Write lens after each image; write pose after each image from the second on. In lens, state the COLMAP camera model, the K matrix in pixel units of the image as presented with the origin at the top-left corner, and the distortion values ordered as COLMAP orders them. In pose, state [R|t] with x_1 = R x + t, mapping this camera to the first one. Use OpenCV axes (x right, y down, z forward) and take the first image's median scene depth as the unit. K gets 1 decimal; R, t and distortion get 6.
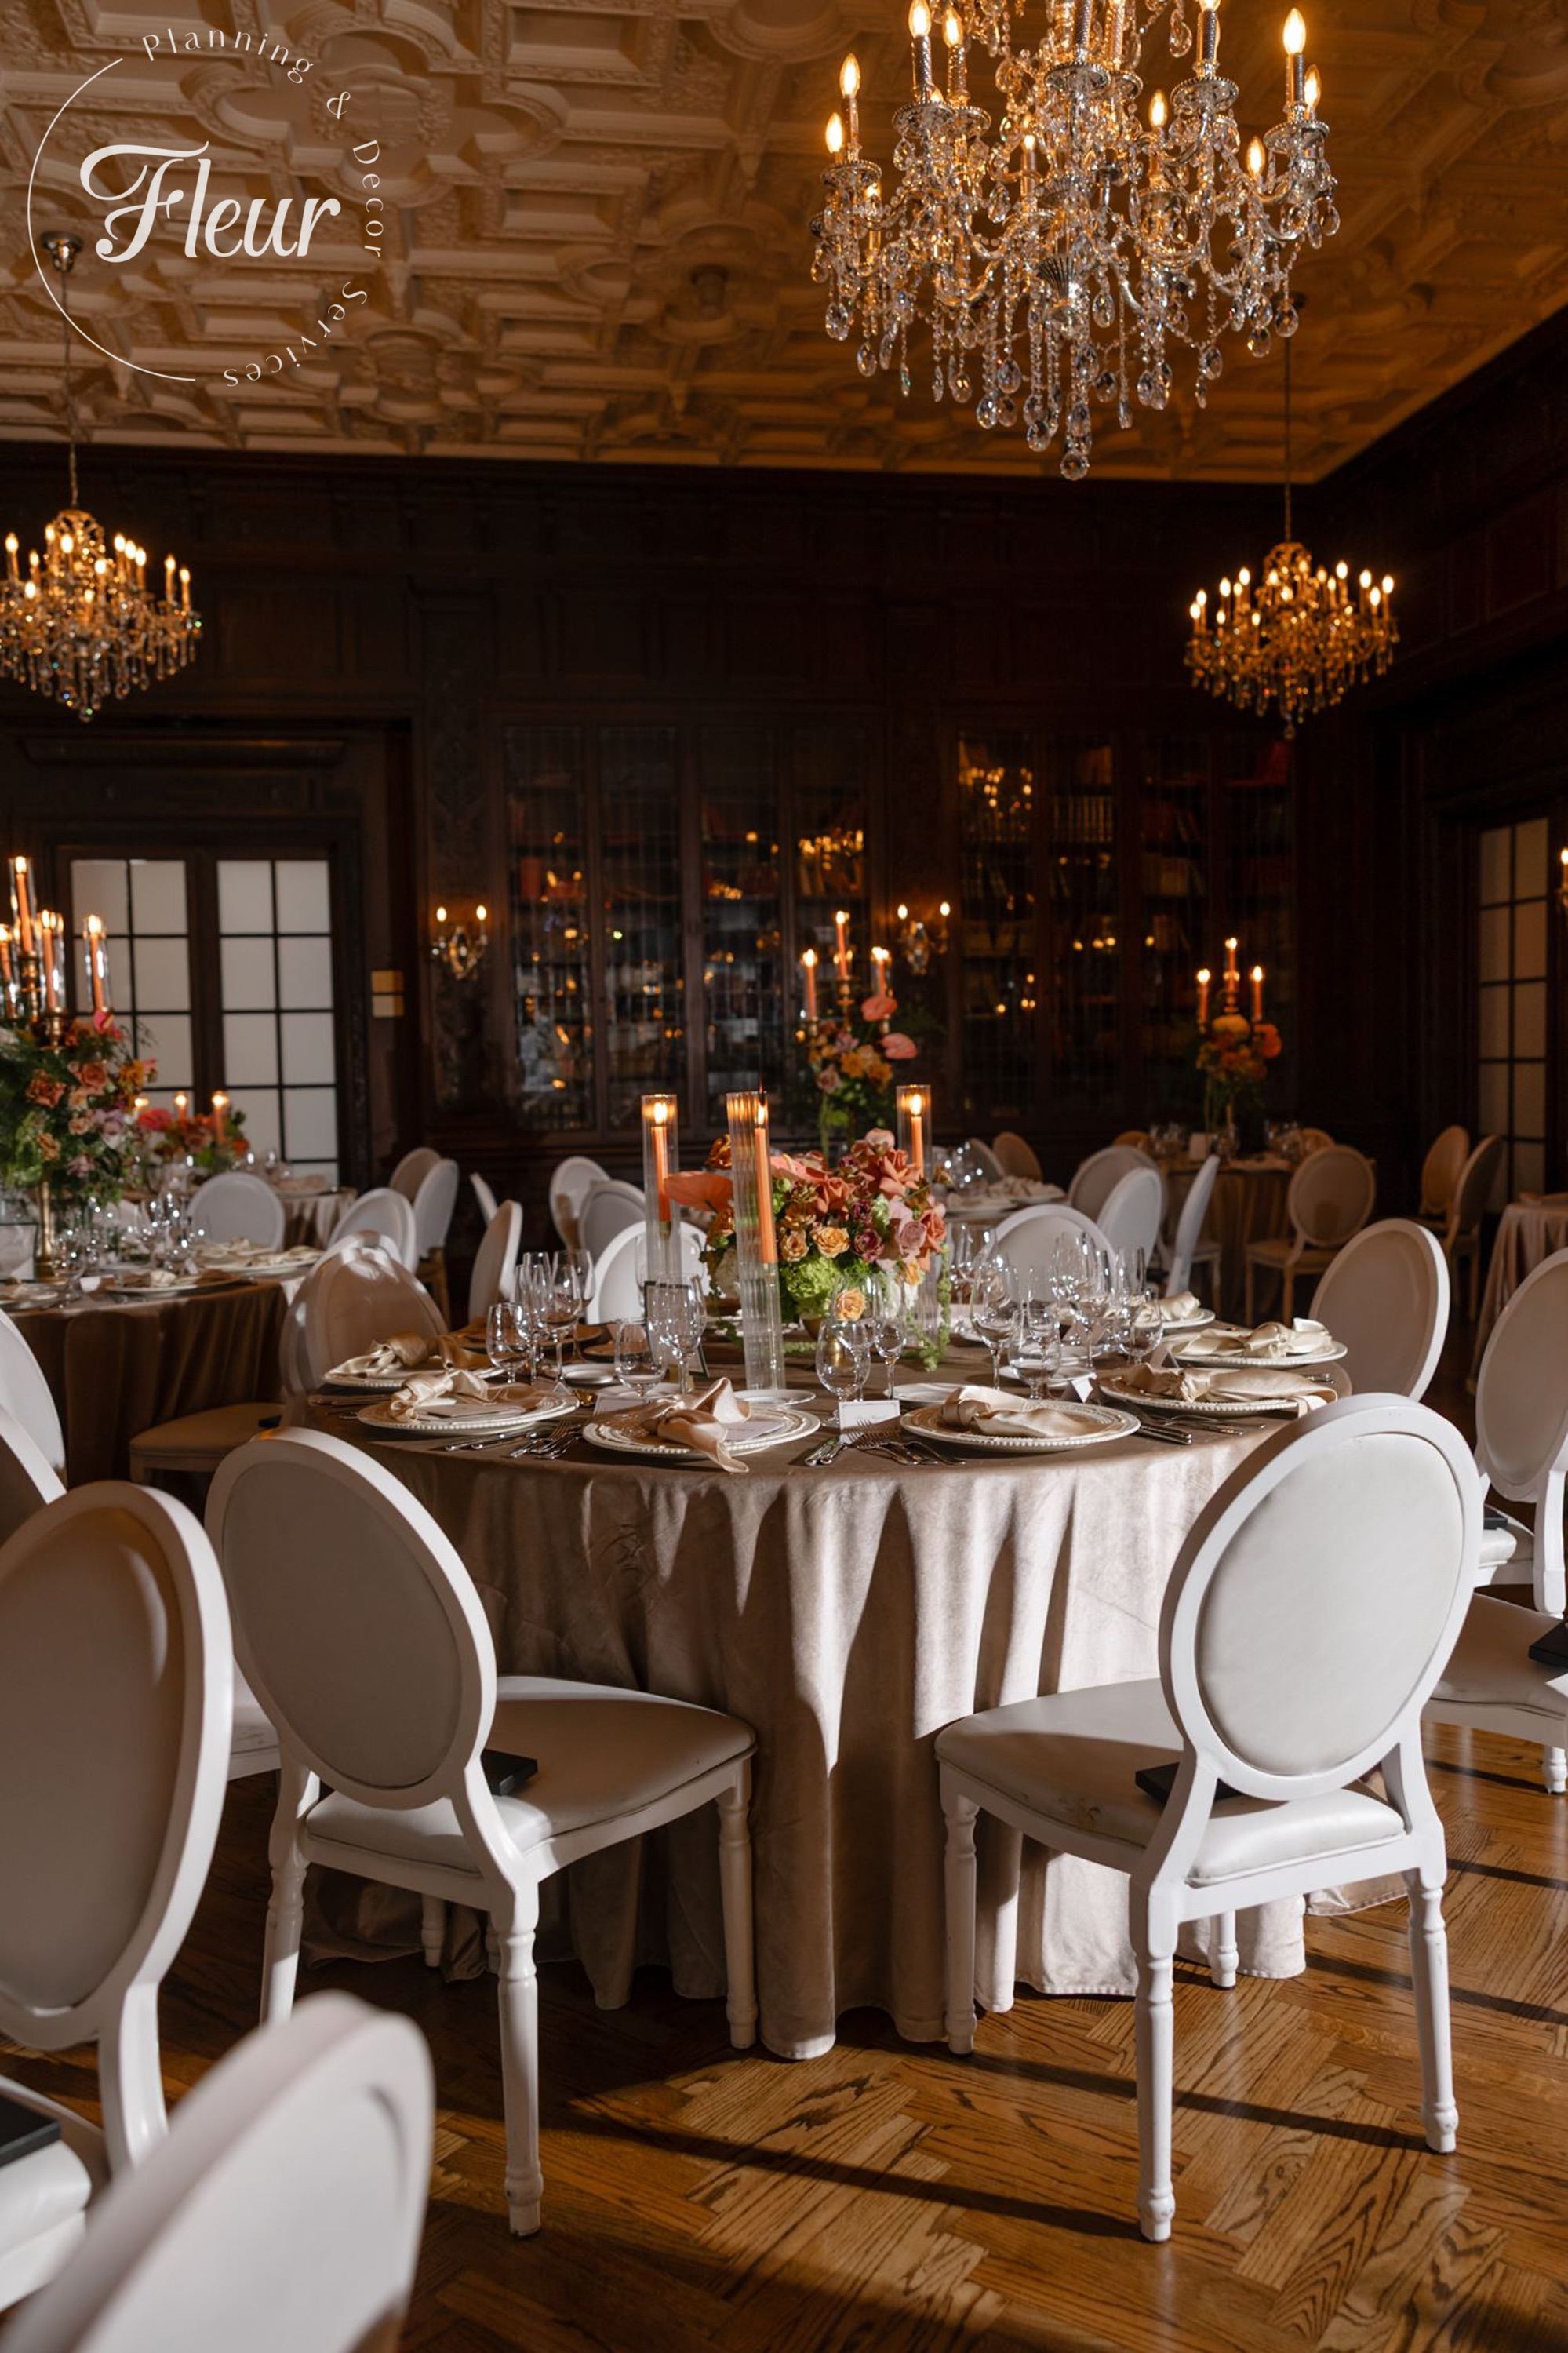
lens RADIAL K [[1858.5, 0, 778.5], [0, 1858.5, 1171.8], [0, 0, 1]] dist [0.011337, 0.001758]
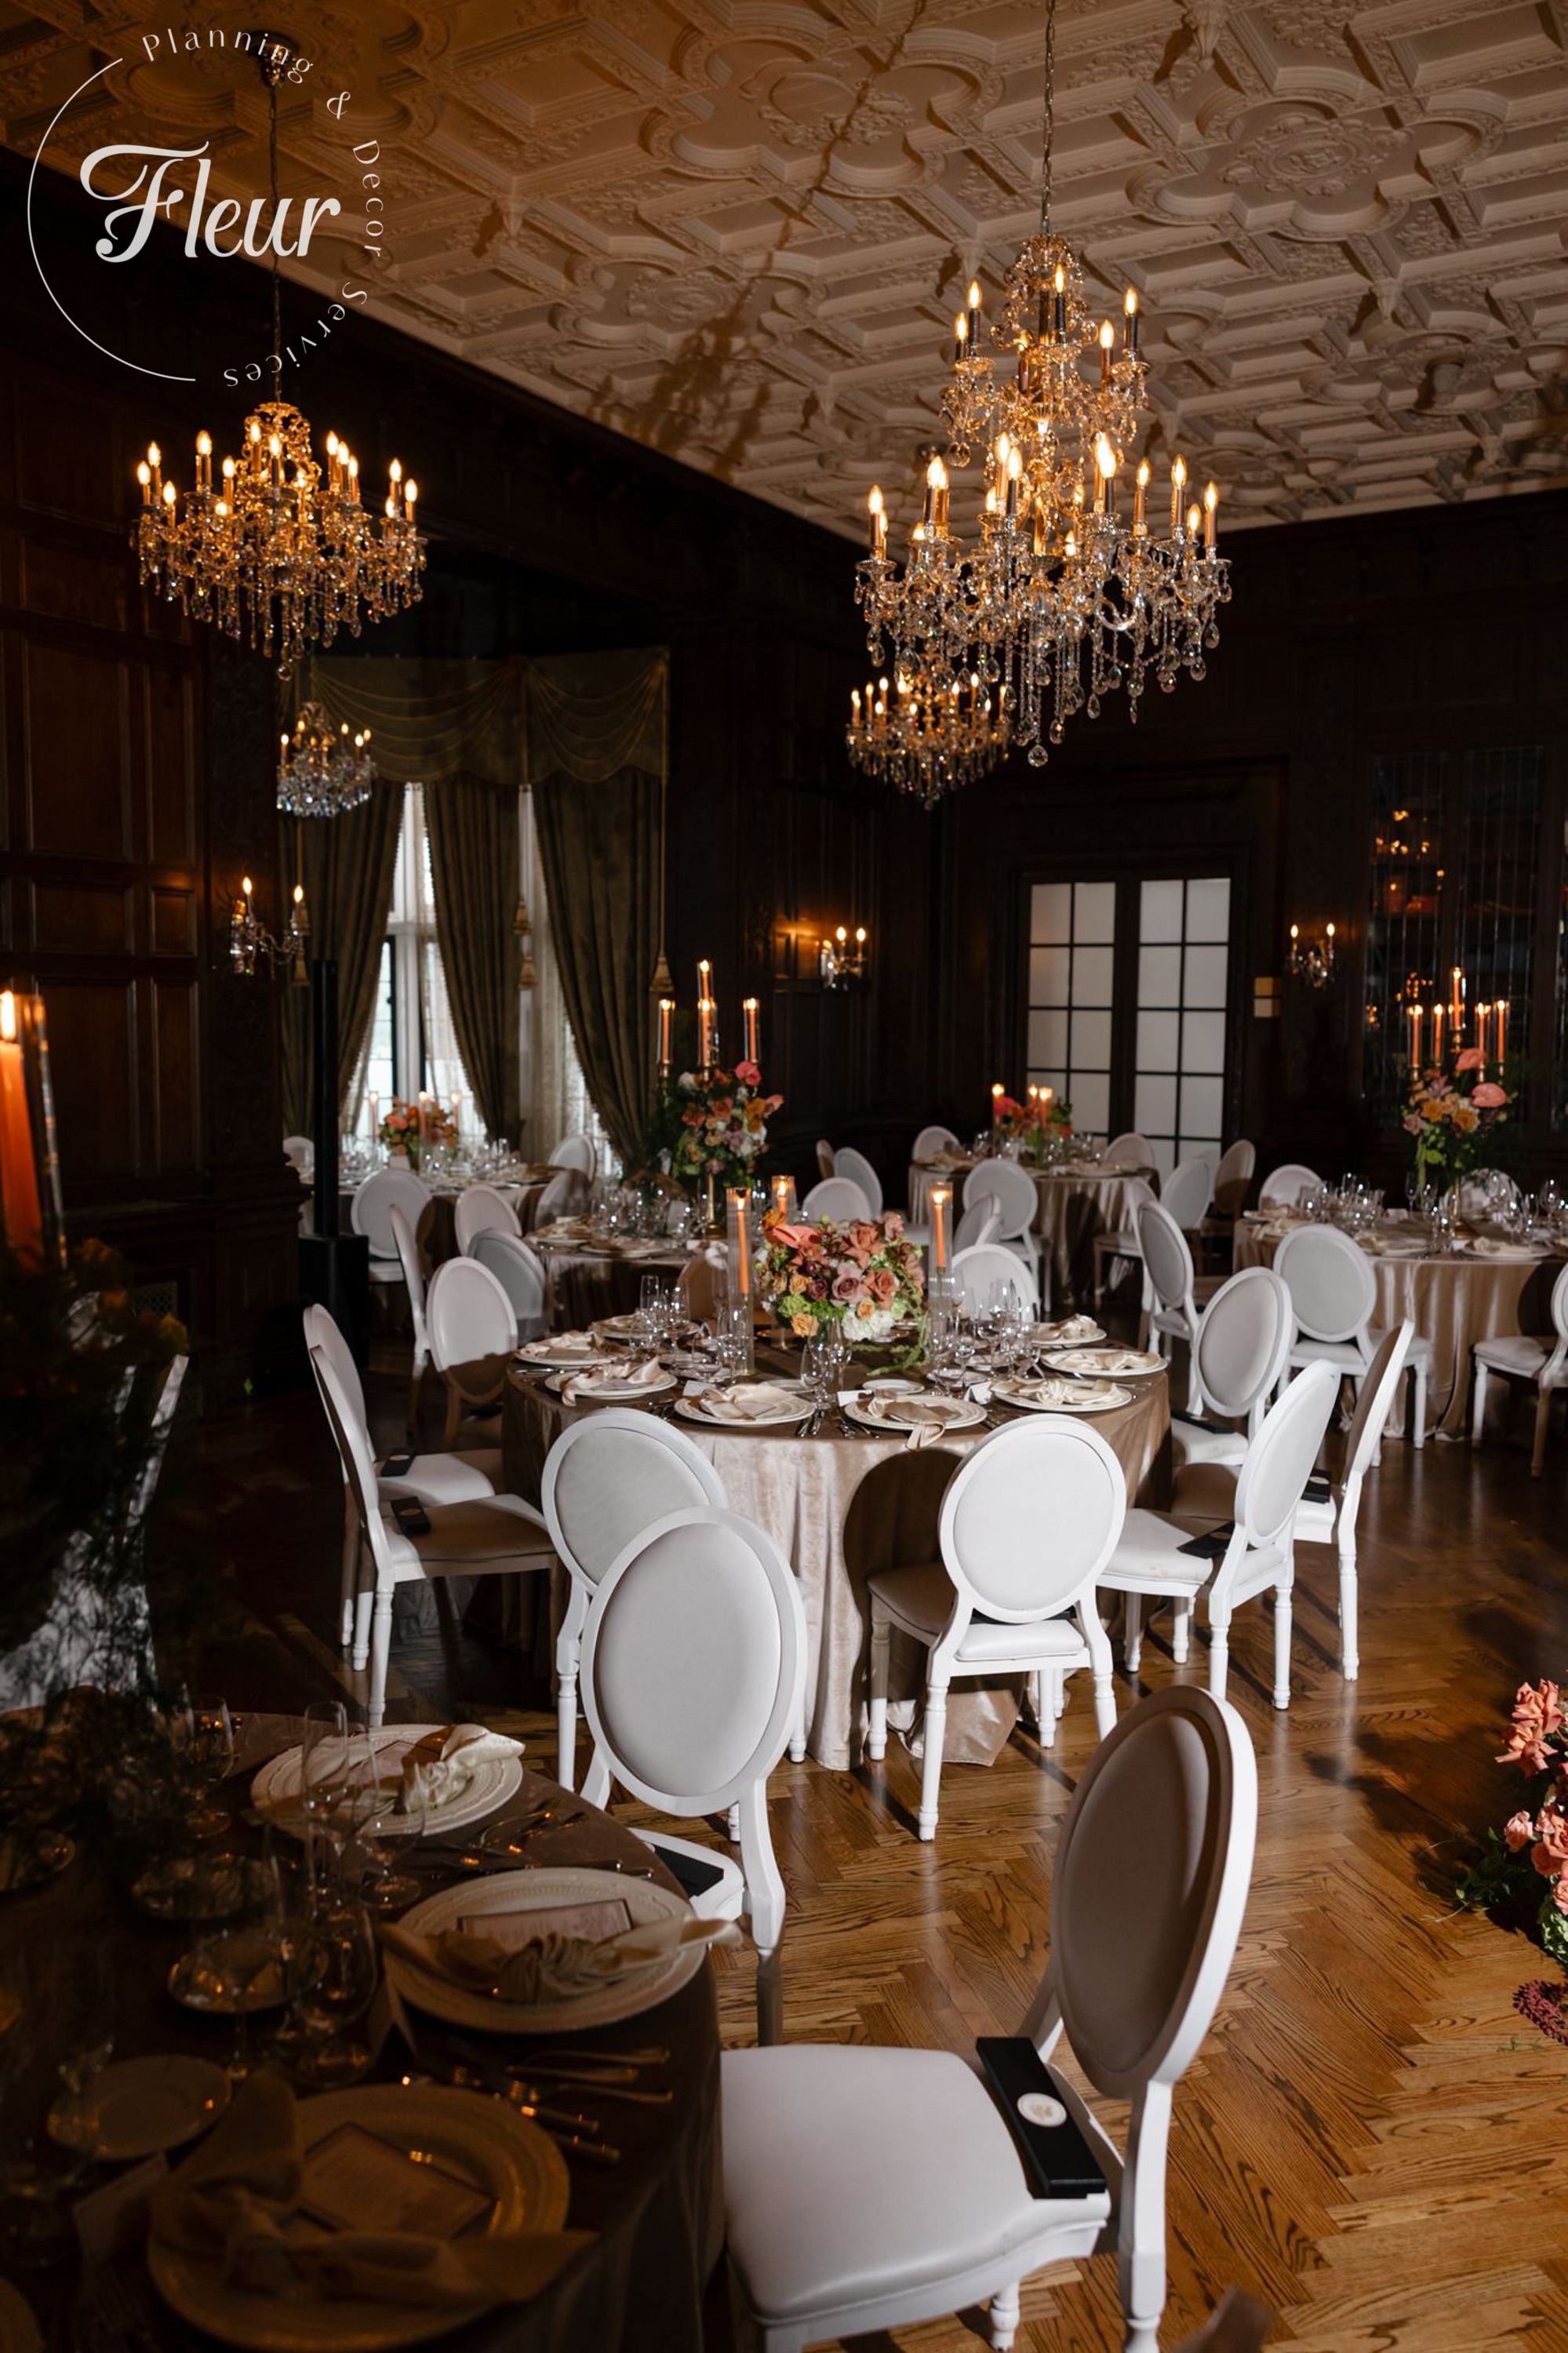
lens RADIAL K [[1858.5, 0, 778.5], [0, 1858.5, 1171.8], [0, 0, 1]] dist [0.011337, 0.001758]
pose [[0.772812, 0.083410, -0.629129, 0.328556], [-0.056349, 0.996429, 0.062888, -0.051666], [0.632128, -0.013150, 0.774752, -0.078017]]
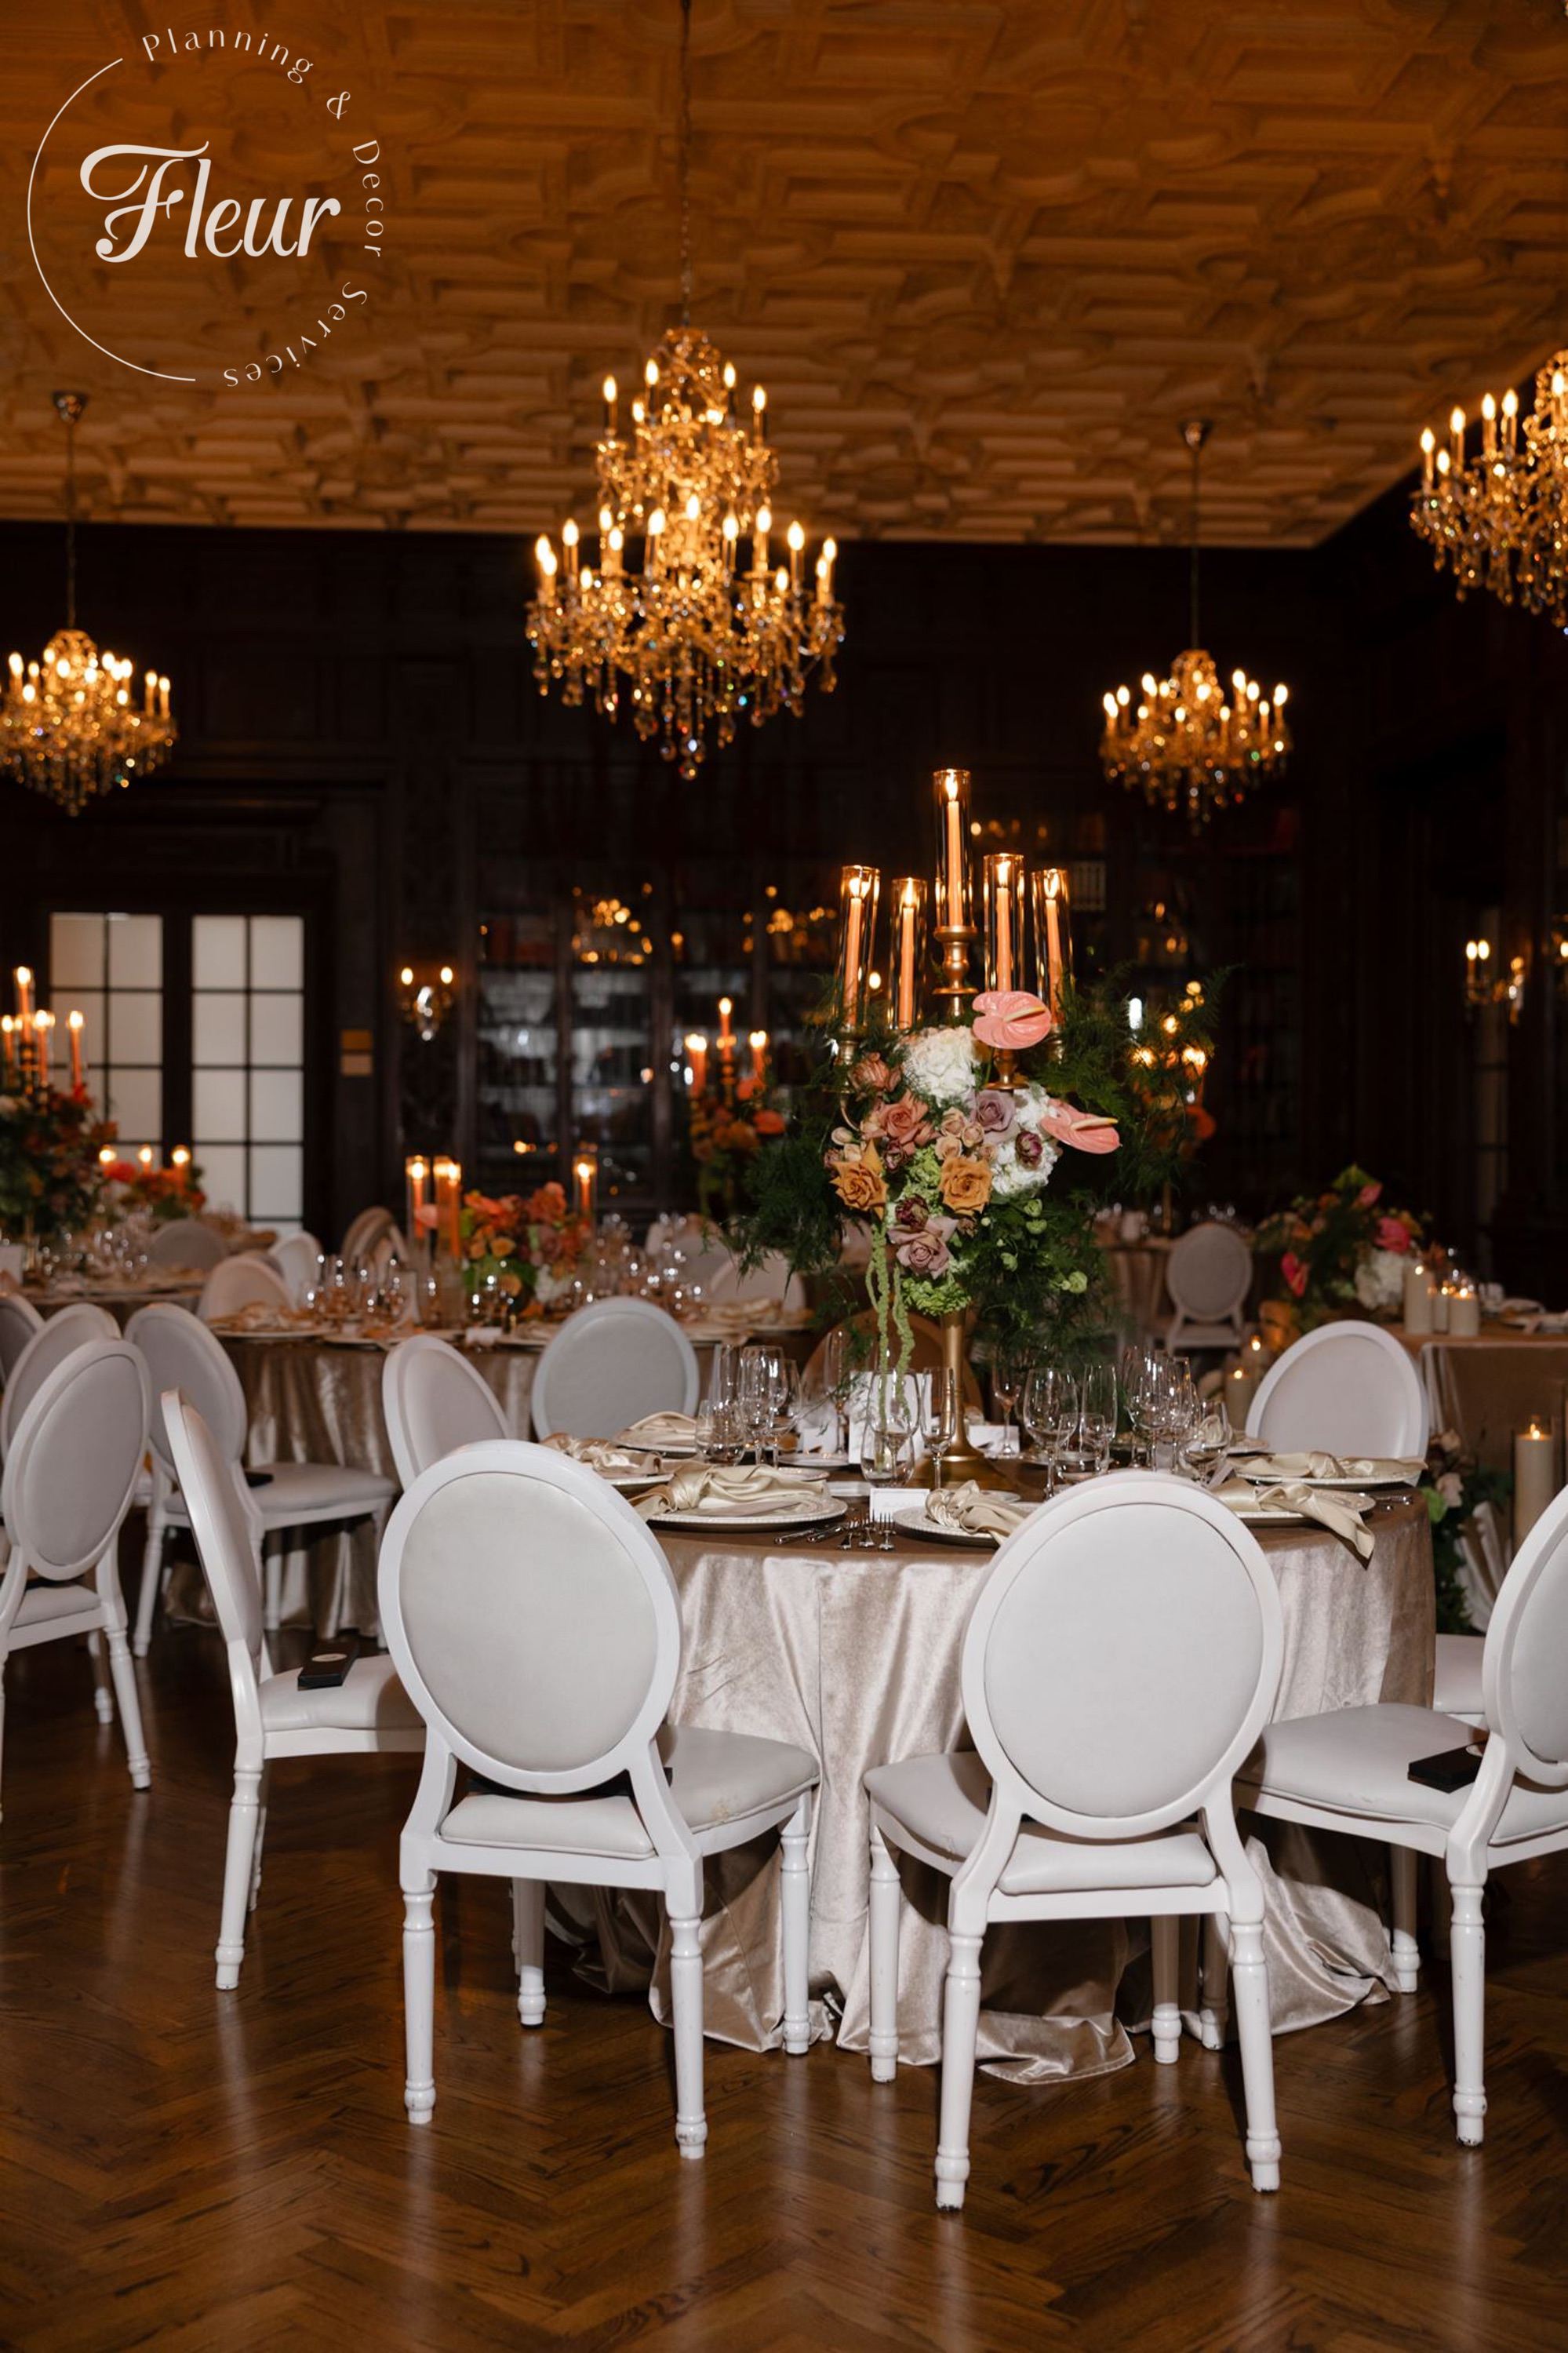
lens RADIAL K [[2617.8, 0, 784.0], [0, 2617.8, 1176.5], [0, 0, 1]] dist [0.002131, 0.020291]
pose [[0.996449, 0.025045, -0.080392, 0.153908], [-0.027997, 0.998967, -0.035801, 0.016540], [0.079412, 0.037925, 0.996120, -0.435000]]
